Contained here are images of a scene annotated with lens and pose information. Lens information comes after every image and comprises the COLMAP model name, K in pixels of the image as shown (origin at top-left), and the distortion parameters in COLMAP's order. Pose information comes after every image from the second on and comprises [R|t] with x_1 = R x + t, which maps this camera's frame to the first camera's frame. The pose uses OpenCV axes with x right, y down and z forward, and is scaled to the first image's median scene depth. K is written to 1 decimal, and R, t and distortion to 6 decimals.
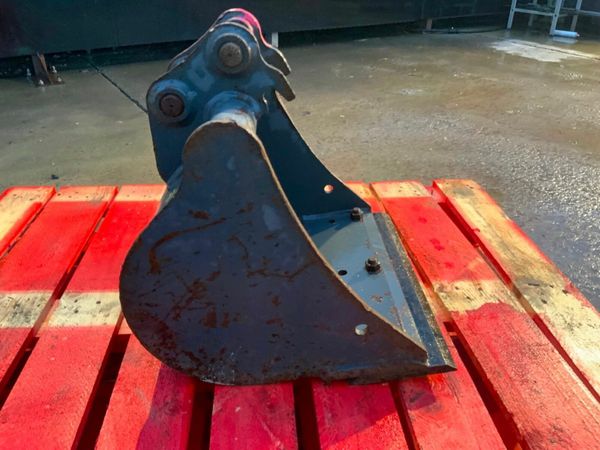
lens RADIAL K [[496.7, 0, 300.0], [0, 496.7, 225.0], [0, 0, 1]] dist [0.083157, -0.169707]
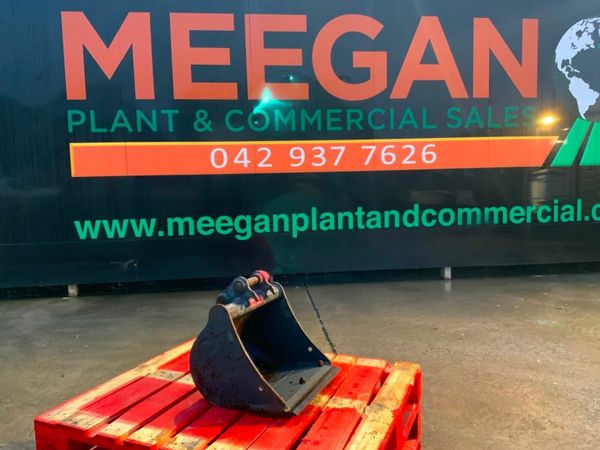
lens RADIAL K [[496.7, 0, 300.0], [0, 496.7, 225.0], [0, 0, 1]] dist [0.083157, -0.169707]
pose [[0.887272, 0.000192, -0.461247, 1.040754], [-0.193315, 0.908088, -0.371491, 0.251460], [0.418782, 0.418780, 0.805758, -0.958783]]
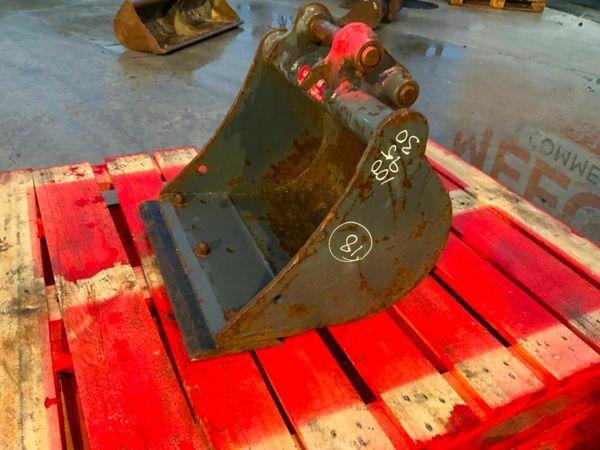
lens RADIAL K [[496.7, 0, 300.0], [0, 496.7, 225.0], [0, 0, 1]] dist [0.083157, -0.169707]
pose [[-0.930050, 0.138220, -0.340443, 0.276175], [-0.245546, 0.455465, 0.855721, -0.804541], [0.273338, 0.879458, -0.389666, 1.288071]]
